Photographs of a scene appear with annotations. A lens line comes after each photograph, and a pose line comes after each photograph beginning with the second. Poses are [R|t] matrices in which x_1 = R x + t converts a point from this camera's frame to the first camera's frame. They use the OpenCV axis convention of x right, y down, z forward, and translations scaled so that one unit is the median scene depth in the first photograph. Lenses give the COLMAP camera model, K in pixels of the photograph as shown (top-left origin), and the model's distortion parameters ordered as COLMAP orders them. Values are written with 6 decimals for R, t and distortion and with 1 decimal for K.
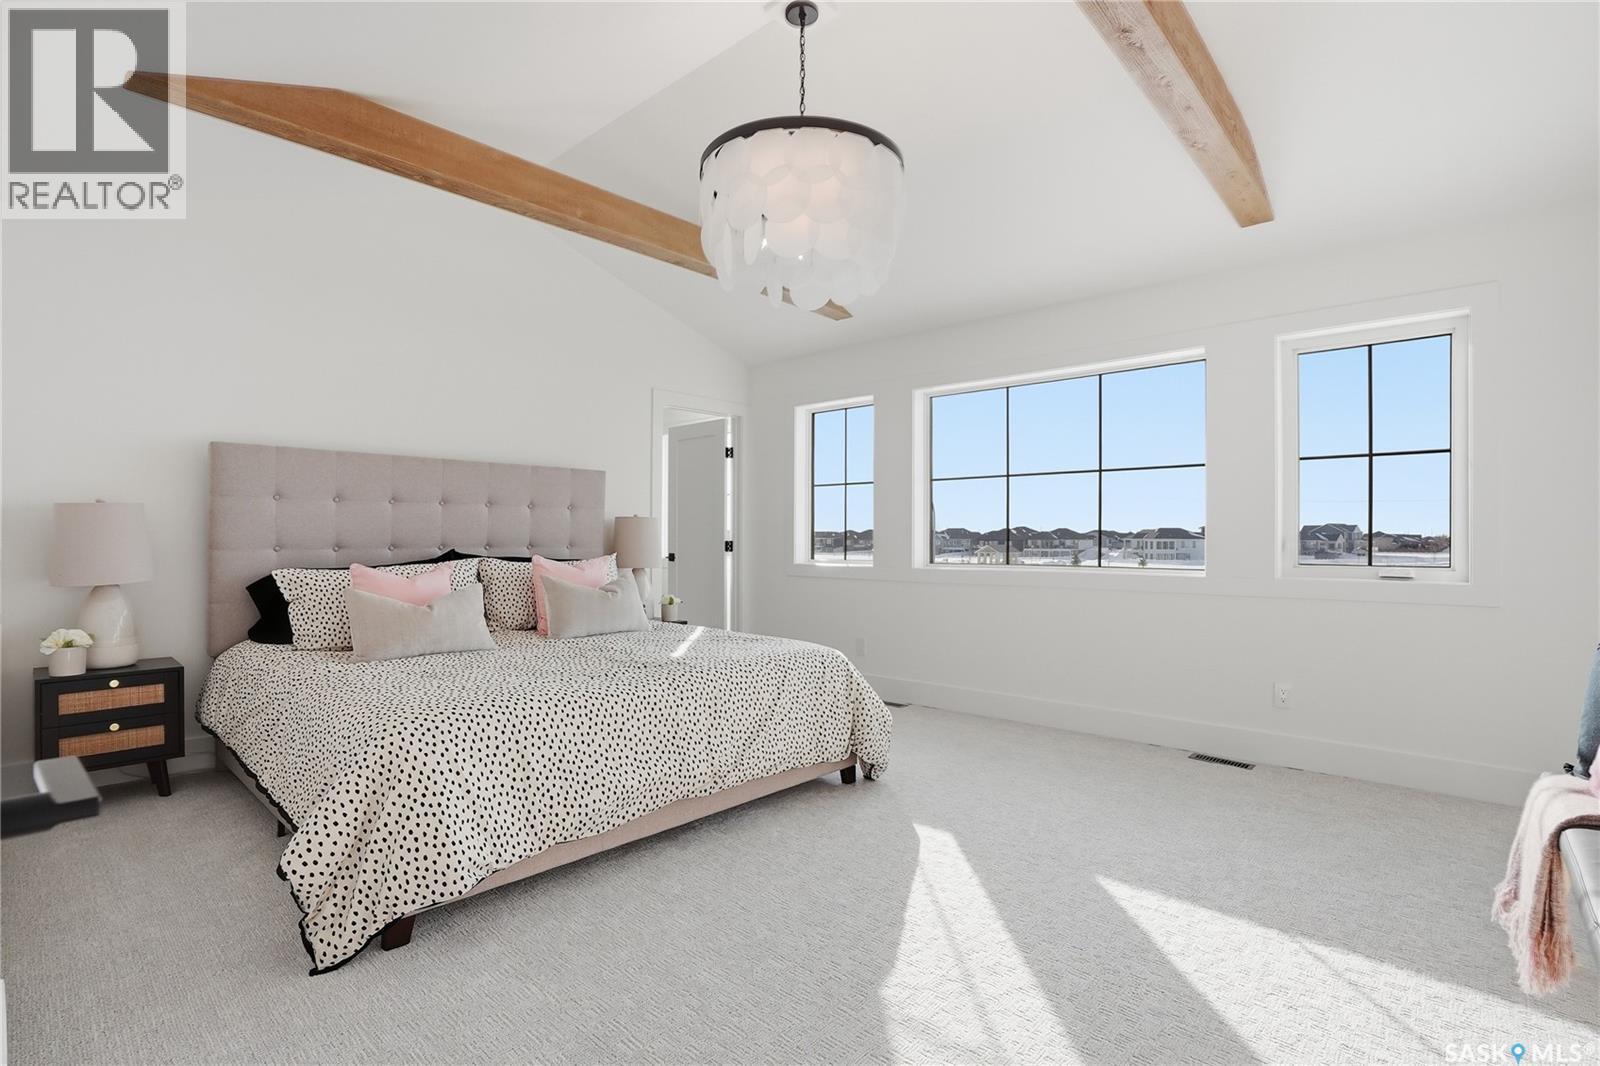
lens RADIAL K [[792.1, 0, 811.9], [0, 792.1, 526.5], [0, 0, 1]] dist [-0.000614, 0.000060]
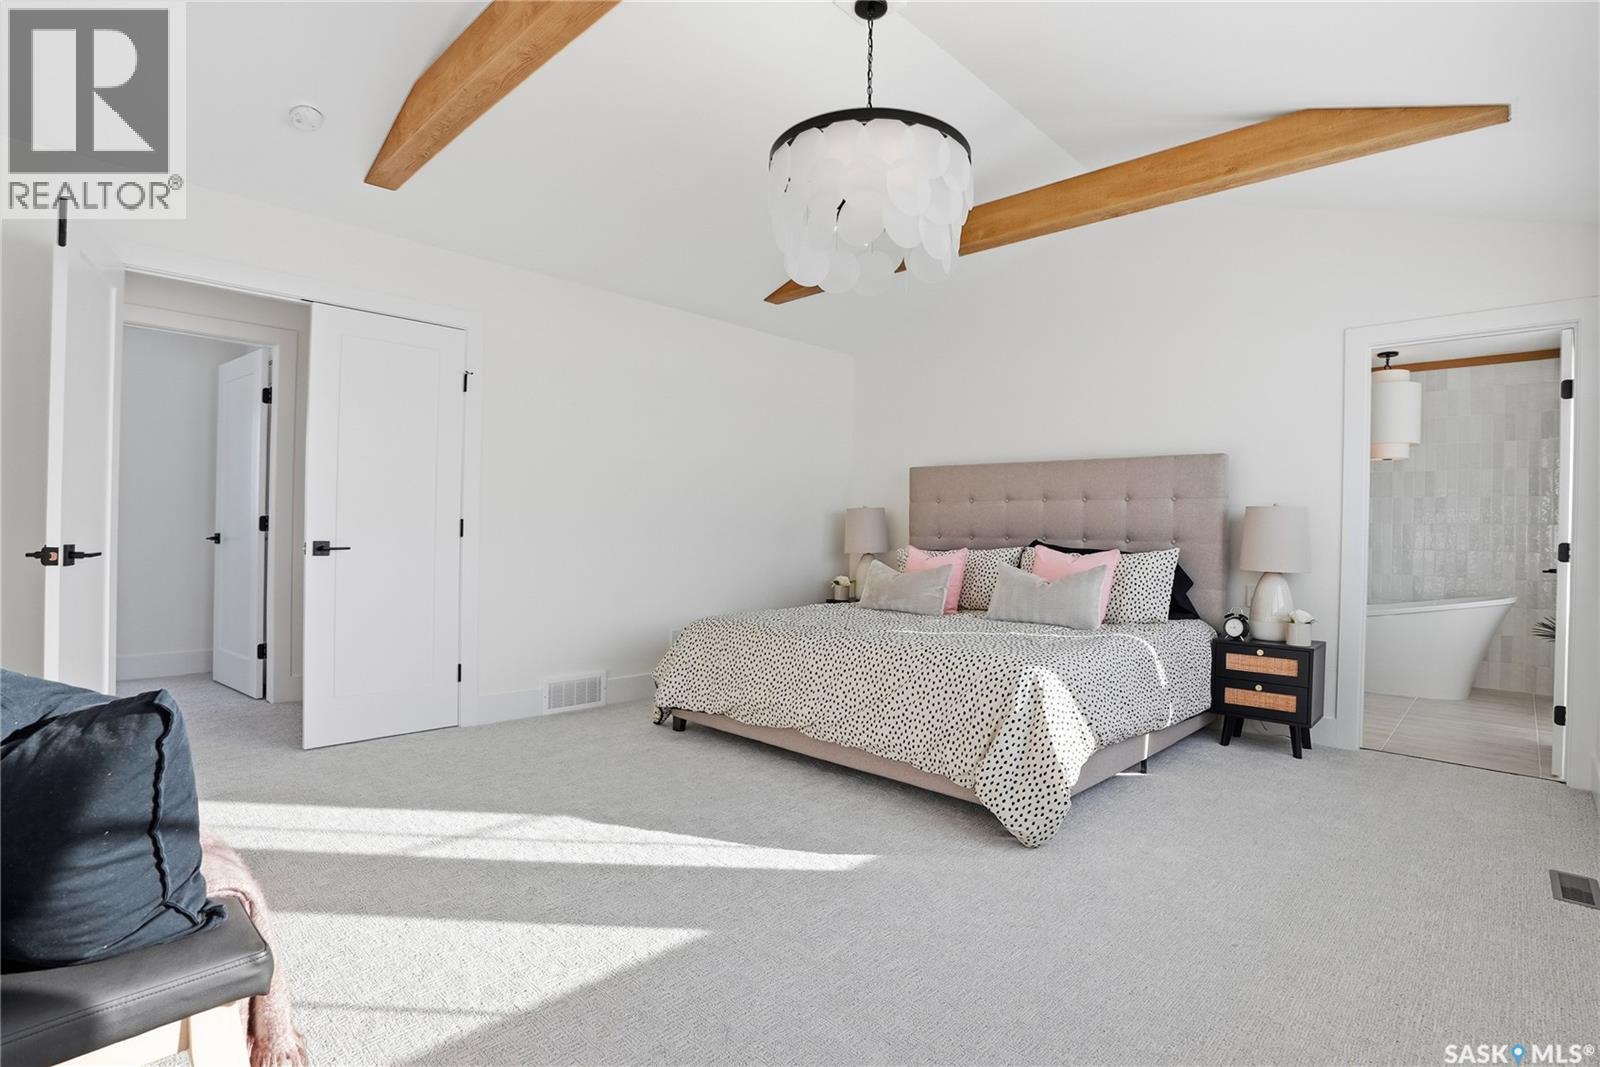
lens RADIAL K [[792.1, 0, 811.9], [0, 792.1, 527.0], [0, 0, 1]] dist [-0.000614, 0.000060]
pose [[-0.019543, 0.000719, -0.999809, 0.873298], [-0.001323, 0.999999, 0.000745, 0.014334], [0.999808, 0.001338, -0.019542, 0.823514]]
